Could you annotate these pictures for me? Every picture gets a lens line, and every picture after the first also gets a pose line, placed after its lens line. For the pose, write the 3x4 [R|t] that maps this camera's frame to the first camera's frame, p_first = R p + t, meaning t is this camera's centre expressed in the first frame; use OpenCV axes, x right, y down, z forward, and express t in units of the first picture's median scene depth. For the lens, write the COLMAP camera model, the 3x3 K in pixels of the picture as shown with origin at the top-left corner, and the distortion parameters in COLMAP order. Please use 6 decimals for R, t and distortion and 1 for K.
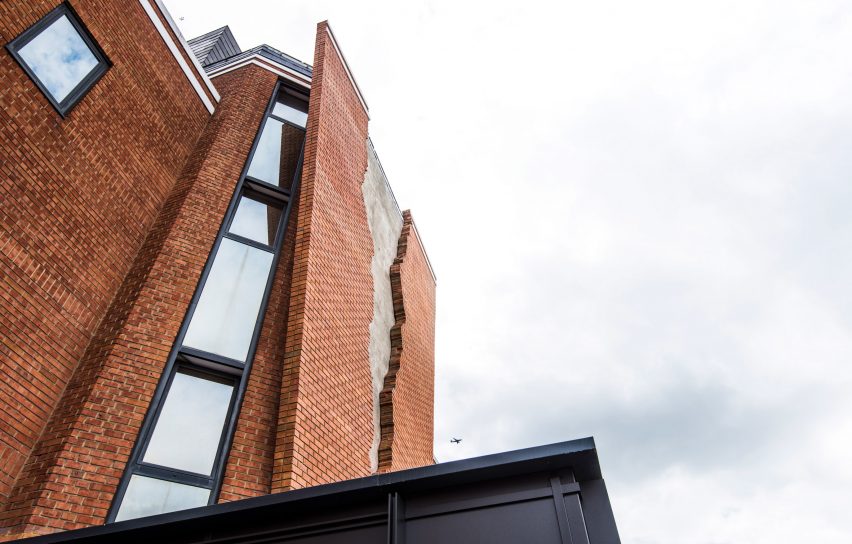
lens RADIAL K [[563.4, 0, 407.3], [0, 563.4, 290.7], [0, 0, 1]] dist [-0.005451, -0.003860]
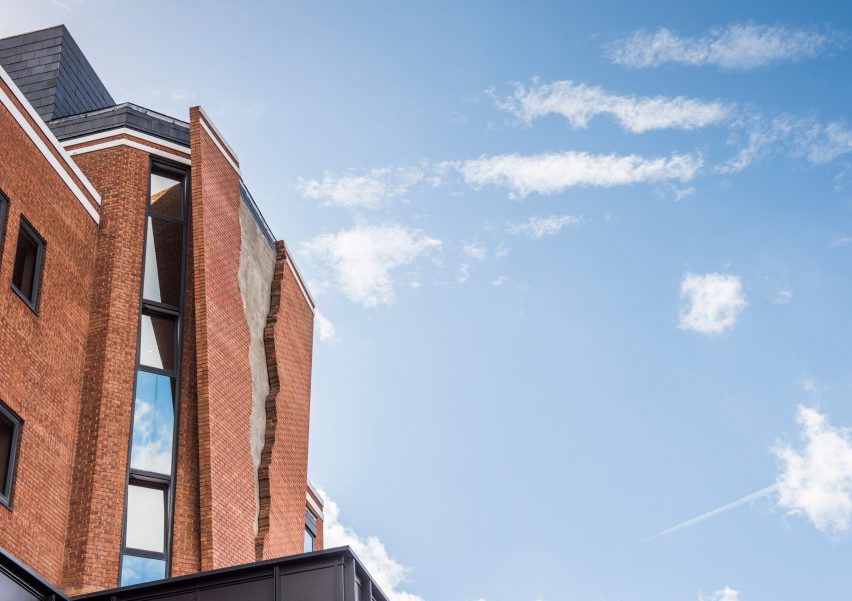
lens RADIAL K [[1229.5, 0, 426.0], [0, 1229.5, 300.5], [0, 0, 1]] dist [0.070945, 0.063507]
pose [[0.993249, -0.005522, 0.115873, 0.004643], [-0.015686, 0.983300, 0.181317, -0.918865], [-0.114939, -0.181911, 0.976574, -2.153094]]
